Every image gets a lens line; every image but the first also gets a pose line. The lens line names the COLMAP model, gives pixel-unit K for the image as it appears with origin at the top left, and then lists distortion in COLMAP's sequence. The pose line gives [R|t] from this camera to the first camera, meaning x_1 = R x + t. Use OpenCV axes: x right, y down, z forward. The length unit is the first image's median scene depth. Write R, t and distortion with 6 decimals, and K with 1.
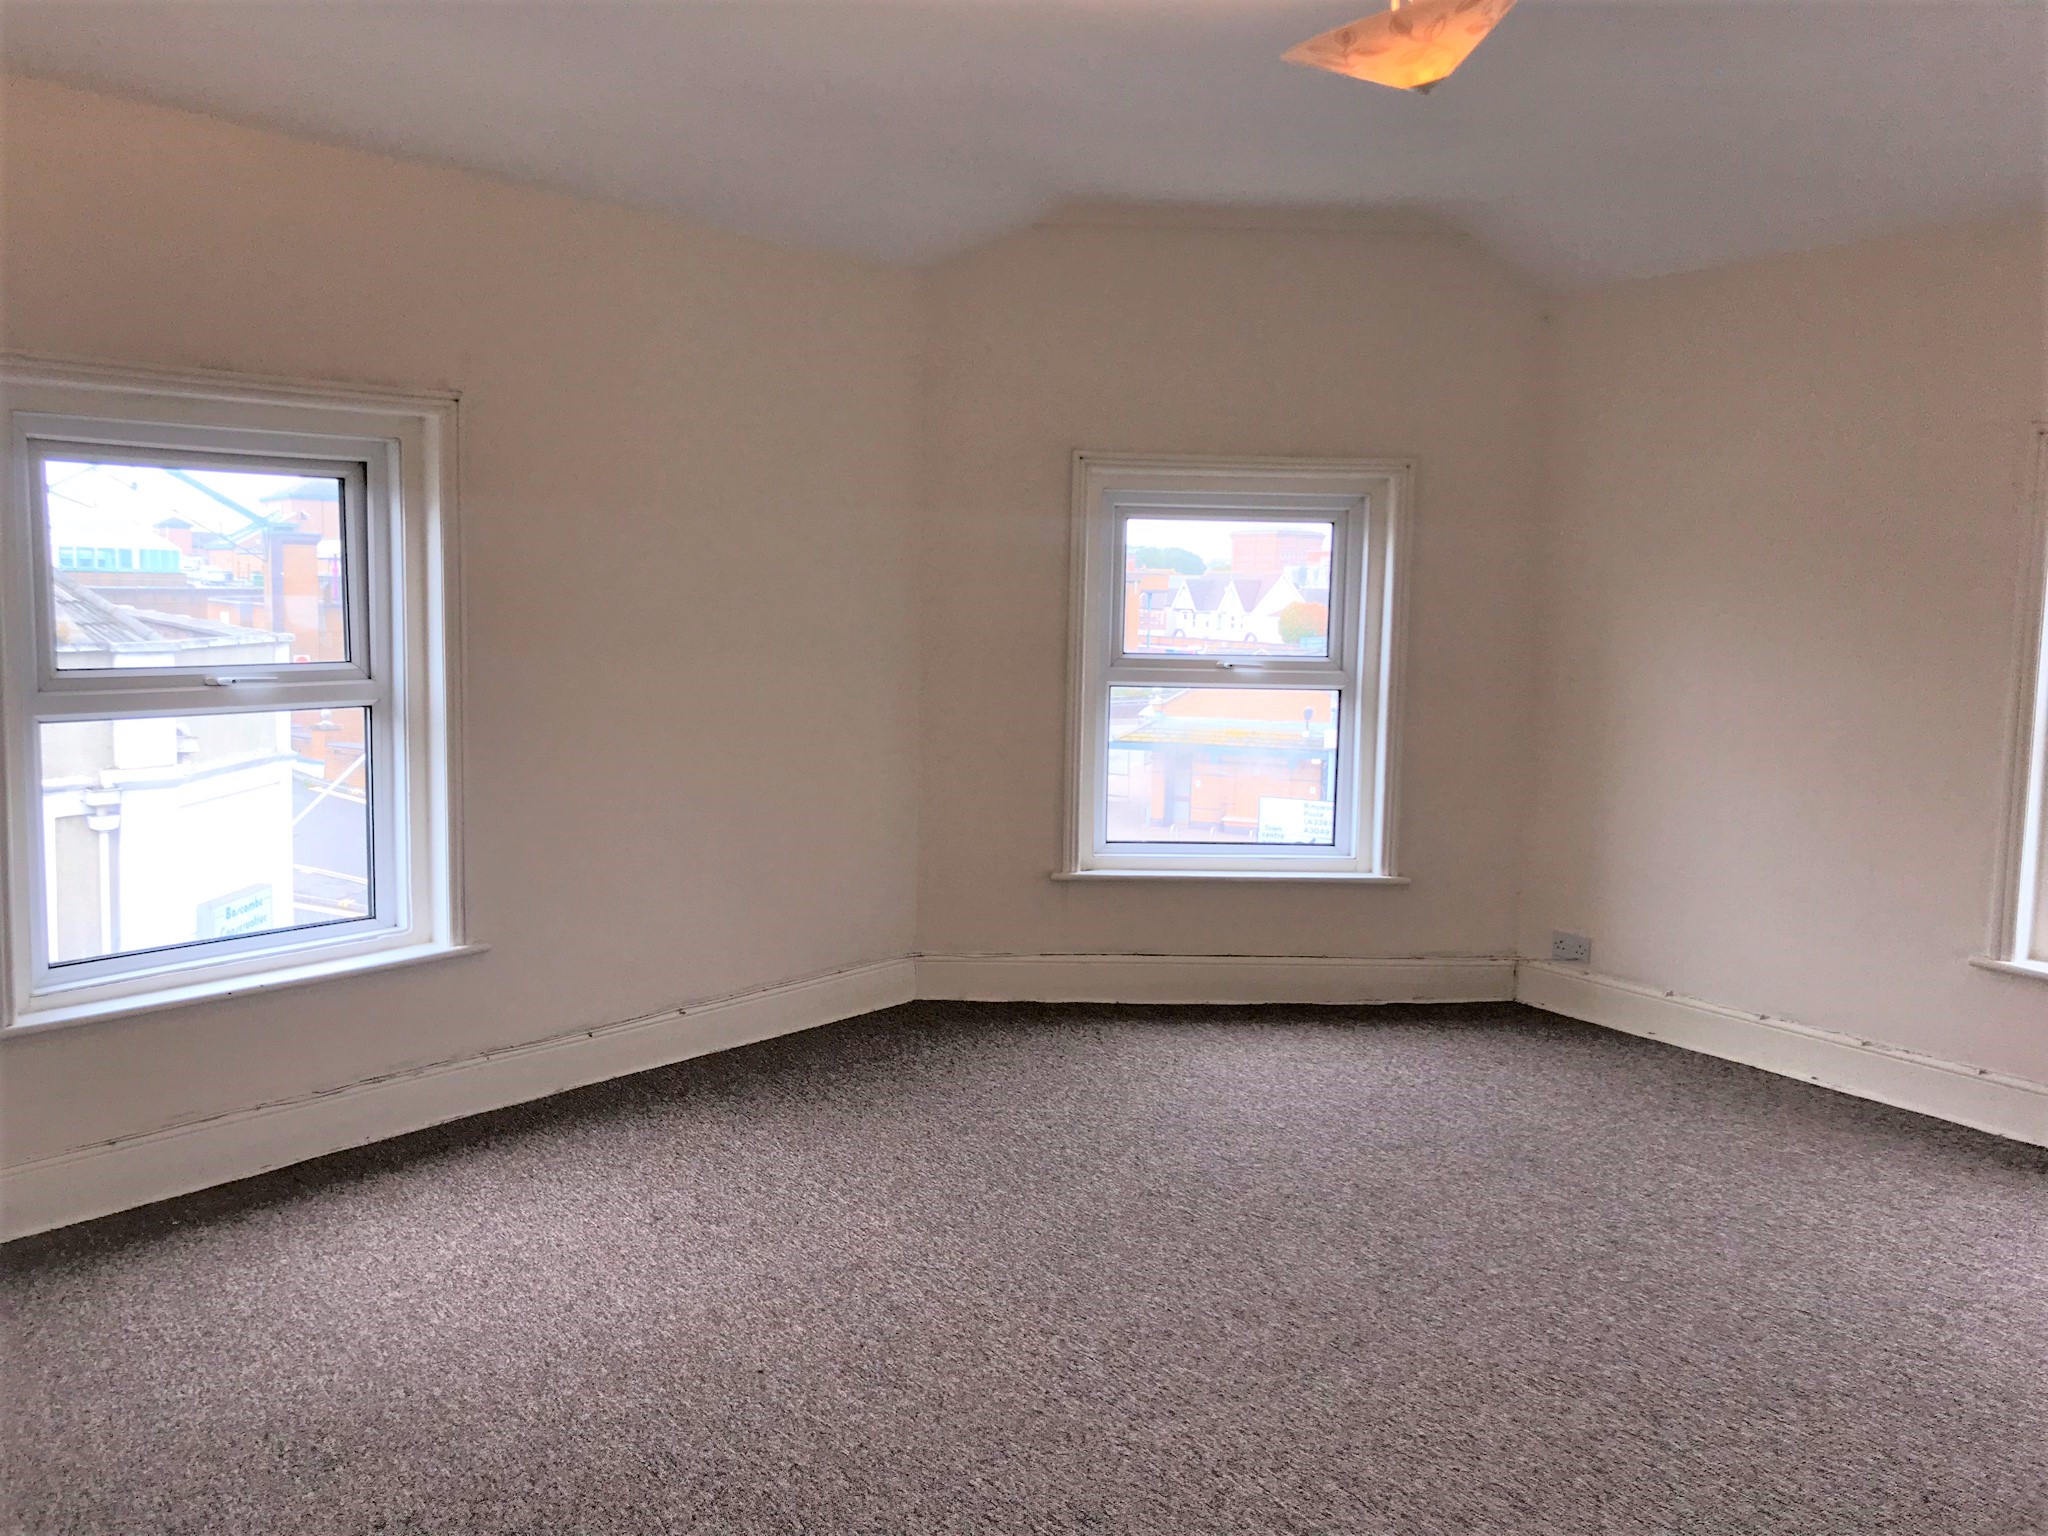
lens RADIAL K [[1574.5, 0, 1024.2], [0, 1574.5, 753.9], [0, 0, 1]] dist [-0.009714, 0.004431]
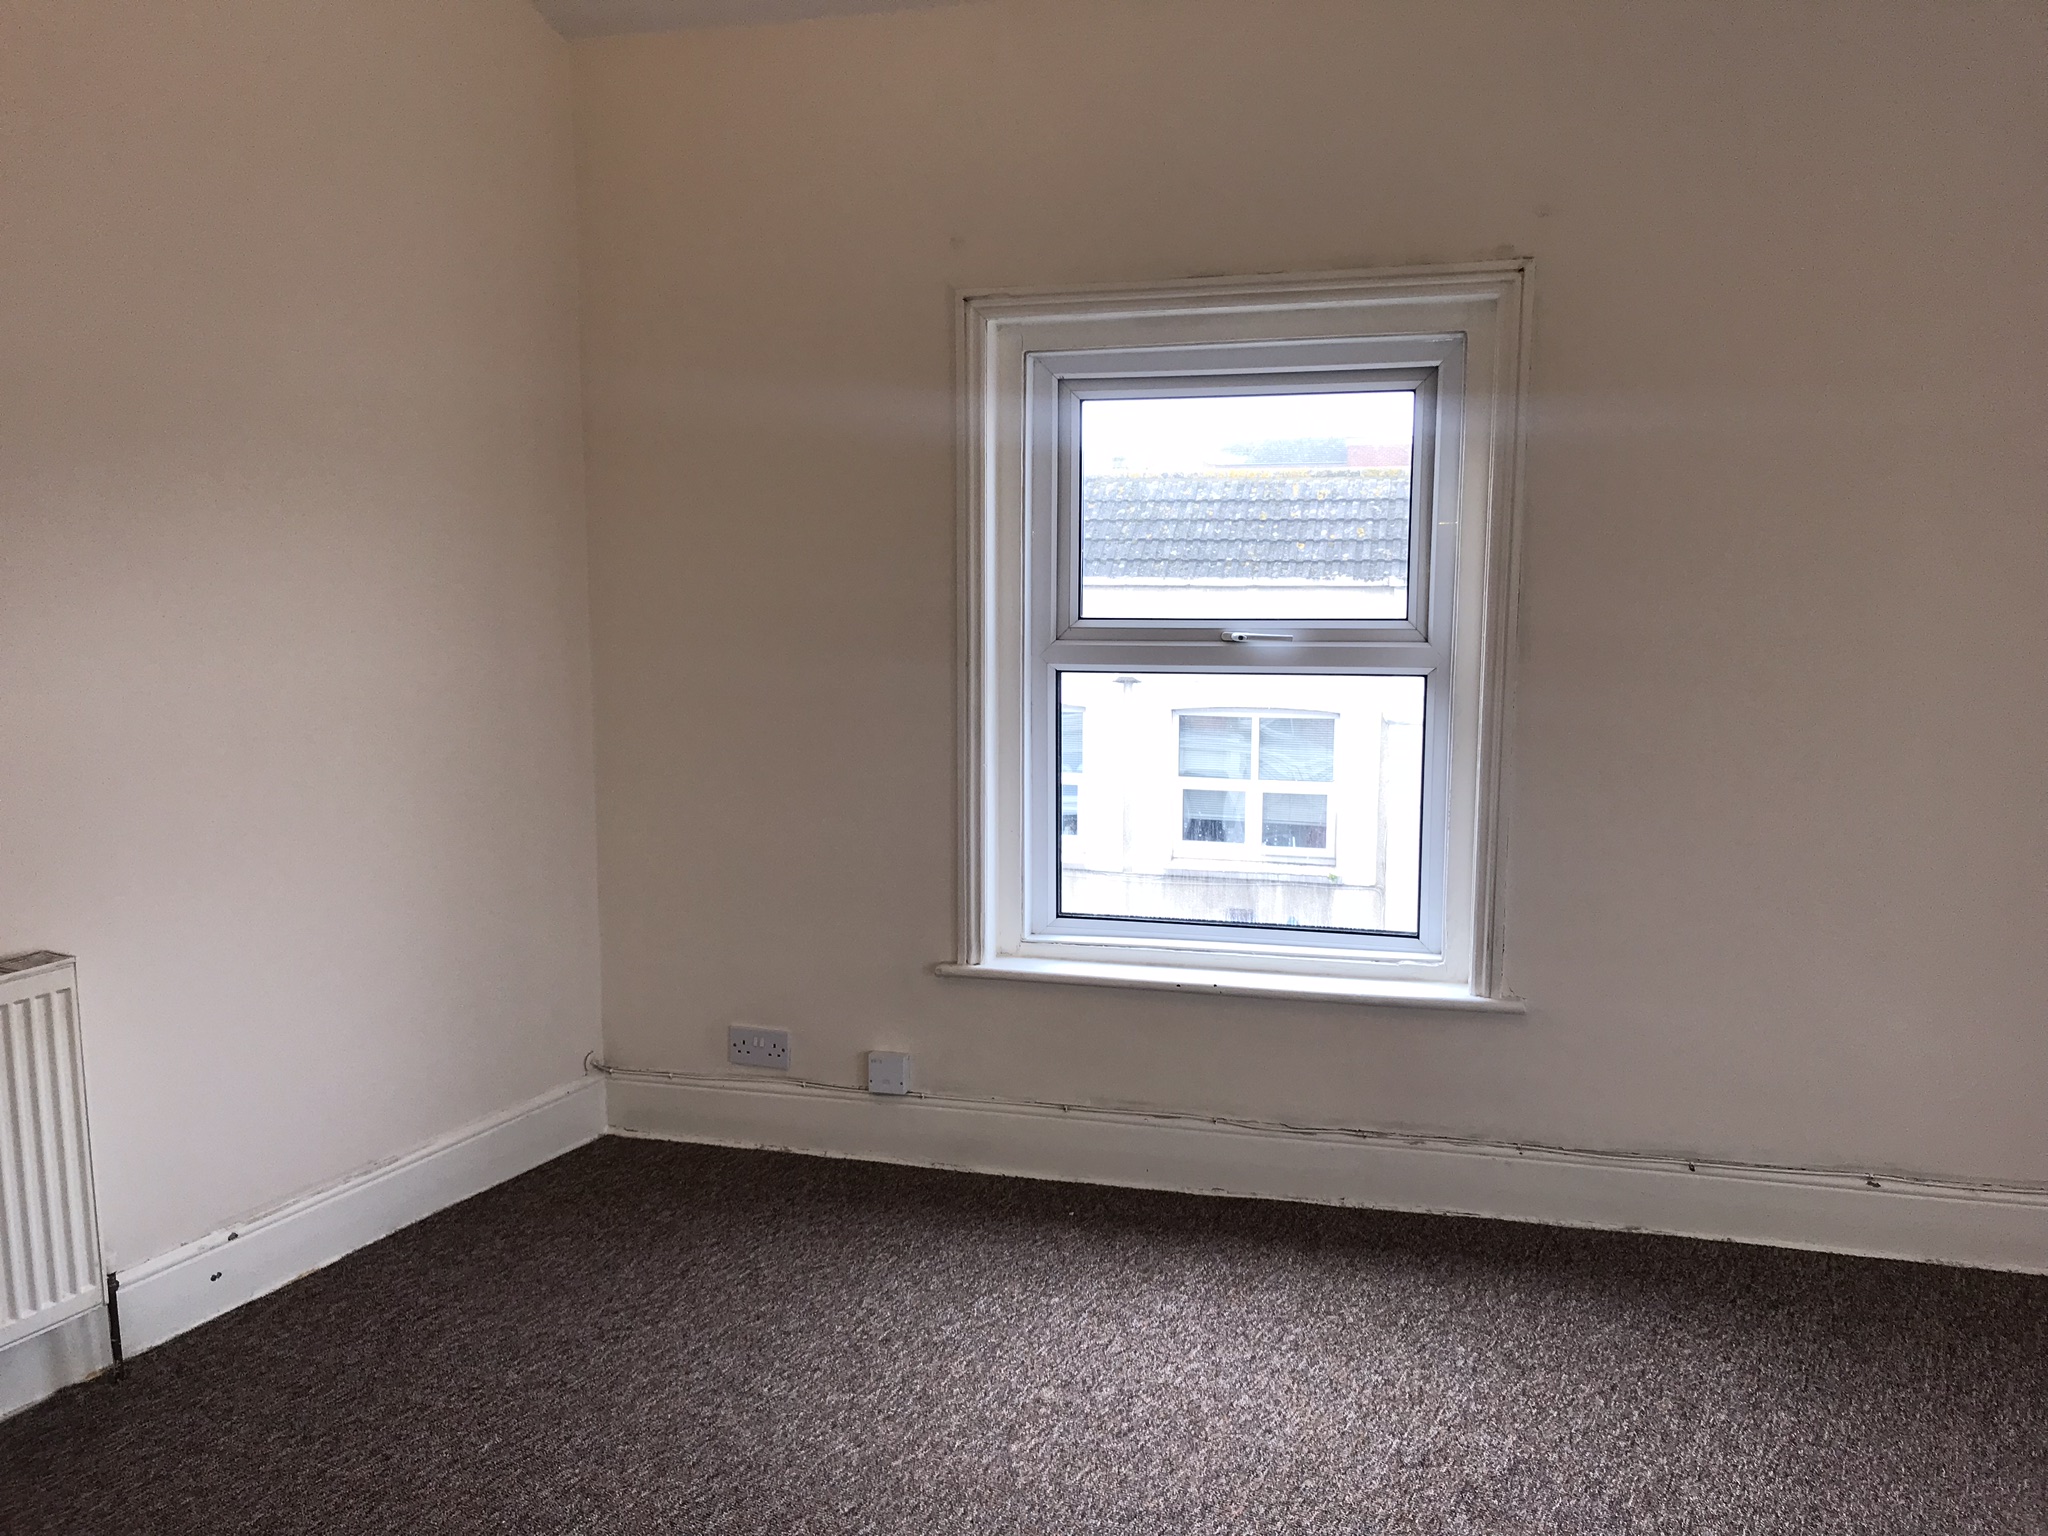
lens RADIAL K [[1574.5, 0, 1024.2], [0, 1574.5, 753.9], [0, 0, 1]] dist [-0.009714, 0.004431]
pose [[0.443775, 0.099491, -0.890599, 0.217966], [-0.084882, 0.994016, 0.068749, -0.029510], [0.892109, 0.045087, 0.449564, 0.470720]]
